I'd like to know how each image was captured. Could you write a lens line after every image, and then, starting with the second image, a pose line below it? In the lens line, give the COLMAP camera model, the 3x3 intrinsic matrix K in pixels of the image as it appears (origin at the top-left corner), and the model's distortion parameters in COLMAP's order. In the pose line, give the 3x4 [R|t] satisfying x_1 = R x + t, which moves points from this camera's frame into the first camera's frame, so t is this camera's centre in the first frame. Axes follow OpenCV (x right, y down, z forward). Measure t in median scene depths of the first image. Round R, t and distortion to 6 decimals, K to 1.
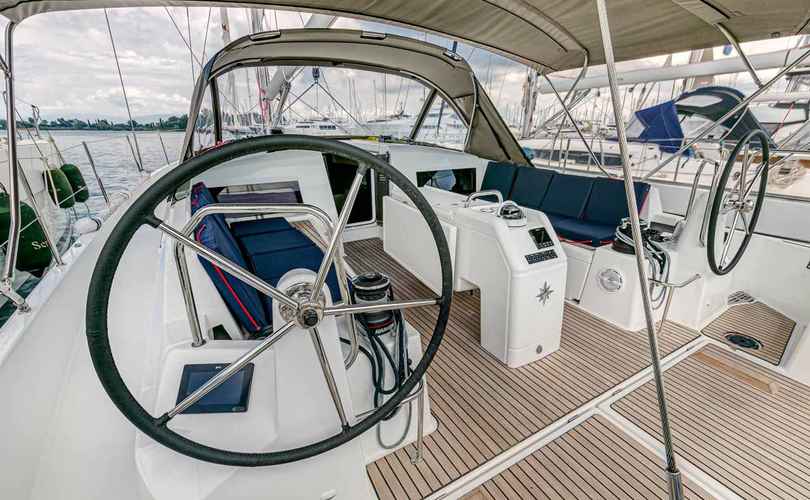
lens RADIAL K [[358.4, 0, 414.9], [0, 358.4, 251.1], [0, 0, 1]] dist [-0.001507, -0.000030]
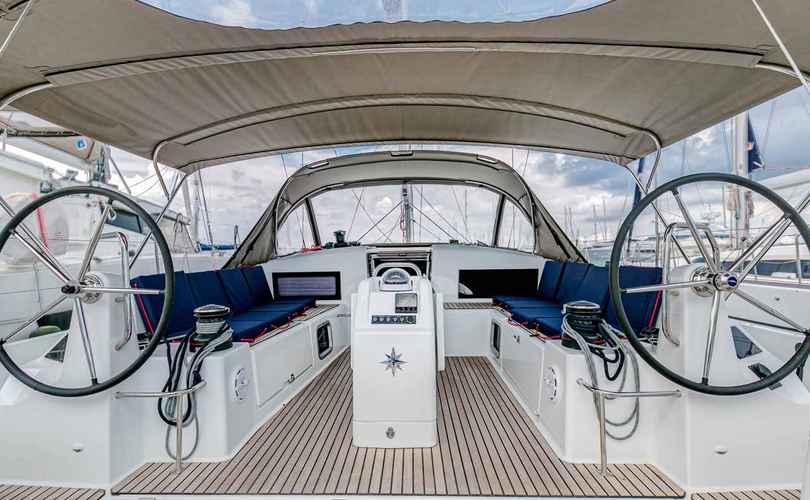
lens RADIAL K [[386.2, 0, 405.0], [0, 386.2, 250.0], [0, 0, 1]] dist [0.002297, -0.000012]
pose [[0.847601, -0.024519, -0.530067, 0.543236], [-0.160116, 0.940552, -0.299540, 0.083610], [0.505900, 0.338763, 0.793287, 0.086098]]
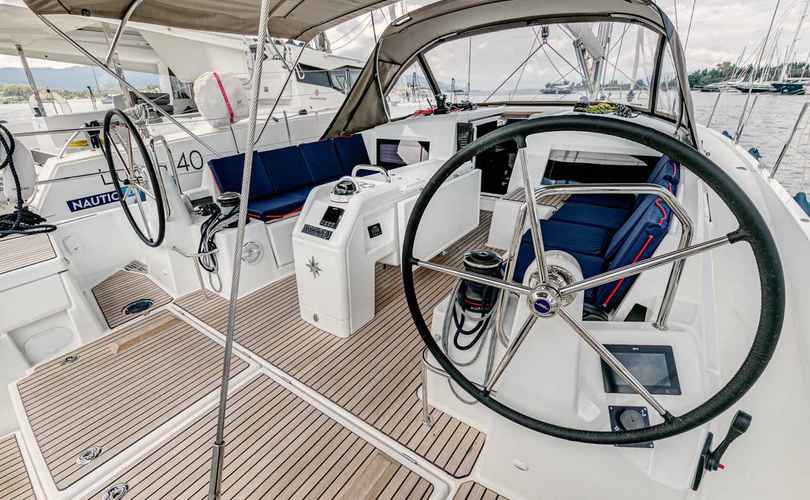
lens RADIAL K [[367.2, 0, 409.5], [0, 367.2, 252.7], [0, 0, 1]] dist [0.002515, 0.000500]
pose [[0.413617, 0.360521, -0.836030, 0.808912], [-0.280203, 0.924096, 0.259870, -0.164659], [0.866261, 0.126771, 0.483241, 0.429135]]
